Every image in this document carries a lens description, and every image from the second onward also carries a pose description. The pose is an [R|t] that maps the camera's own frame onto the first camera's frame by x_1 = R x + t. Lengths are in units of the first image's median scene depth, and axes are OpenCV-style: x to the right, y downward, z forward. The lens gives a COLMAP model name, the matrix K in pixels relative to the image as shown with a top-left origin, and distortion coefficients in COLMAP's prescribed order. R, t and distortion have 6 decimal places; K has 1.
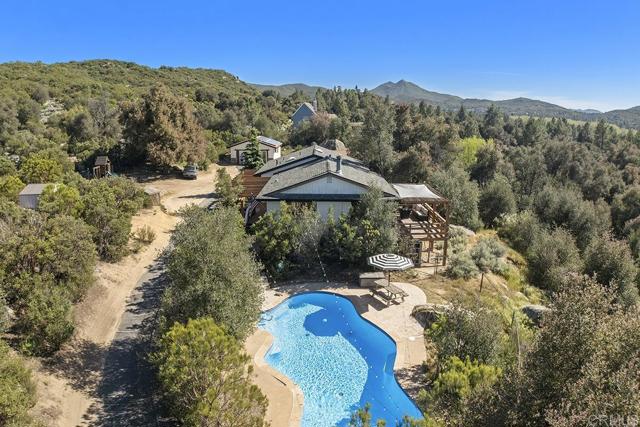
lens RADIAL K [[414.5, 0, 322.7], [0, 414.5, 195.7], [0, 0, 1]] dist [-0.190058, 0.021469]
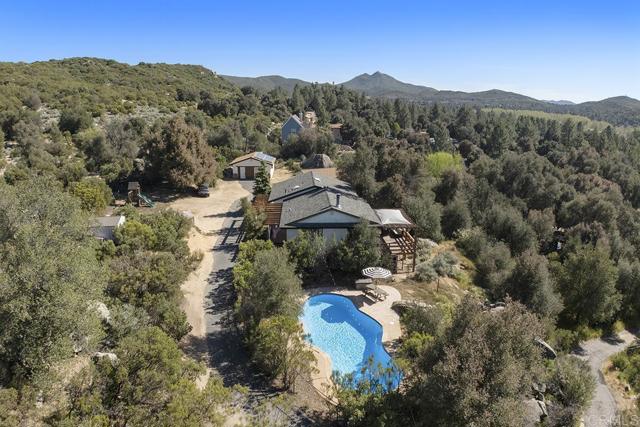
lens RADIAL K [[414.5, 0, 322.7], [0, 414.5, 195.7], [0, 0, 1]] dist [-0.190058, 0.021469]
pose [[0.998285, -0.012323, 0.057236, -0.072068], [0.010985, 0.999660, 0.023639, -0.099600], [-0.057508, -0.022970, 0.998081, -0.301016]]
